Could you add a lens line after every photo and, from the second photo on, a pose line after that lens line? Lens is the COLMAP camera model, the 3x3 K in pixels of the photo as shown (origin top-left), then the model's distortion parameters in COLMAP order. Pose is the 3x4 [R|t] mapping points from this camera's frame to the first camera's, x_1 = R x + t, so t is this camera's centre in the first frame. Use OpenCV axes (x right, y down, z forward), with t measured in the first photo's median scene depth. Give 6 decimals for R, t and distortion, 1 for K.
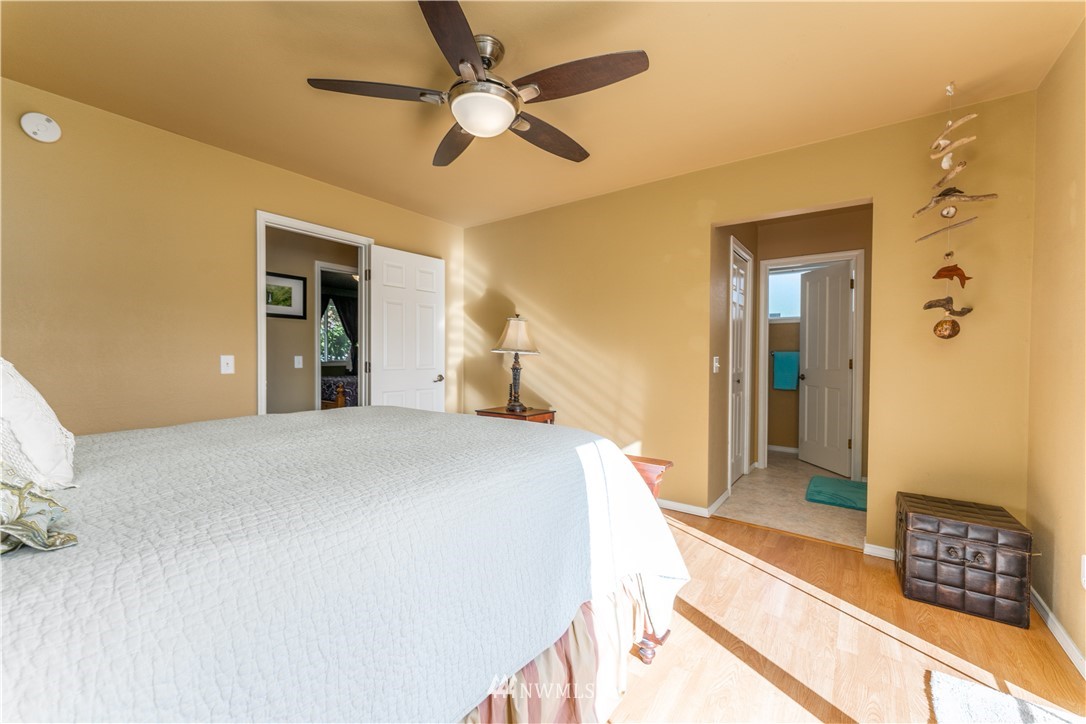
lens RADIAL K [[433.6, 0, 546.0], [0, 433.6, 361.6], [0, 0, 1]] dist [0.002297, -0.000498]
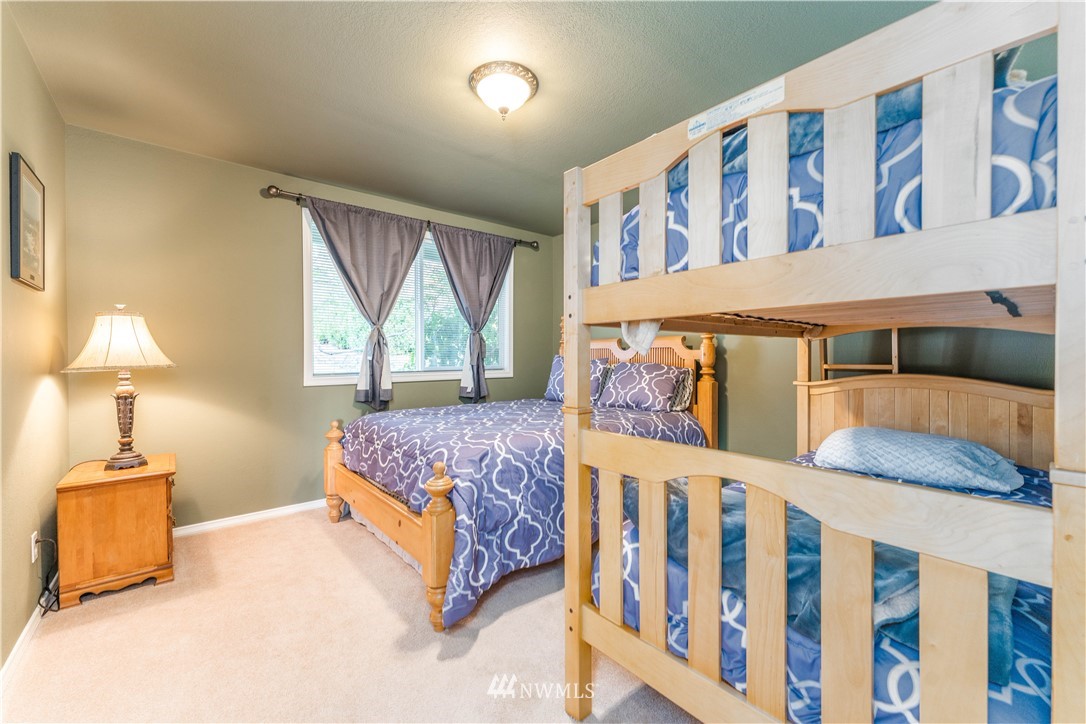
lens RADIAL K [[433.6, 0, 544.2], [0, 433.6, 358.1], [0, 0, 1]] dist [0.002297, -0.000498]
pose [[0.969670, -0.004892, -0.244369, -0.340790], [0.003229, 0.999969, -0.007206, -0.013161], [0.244397, 0.006198, 0.969656, 0.749661]]
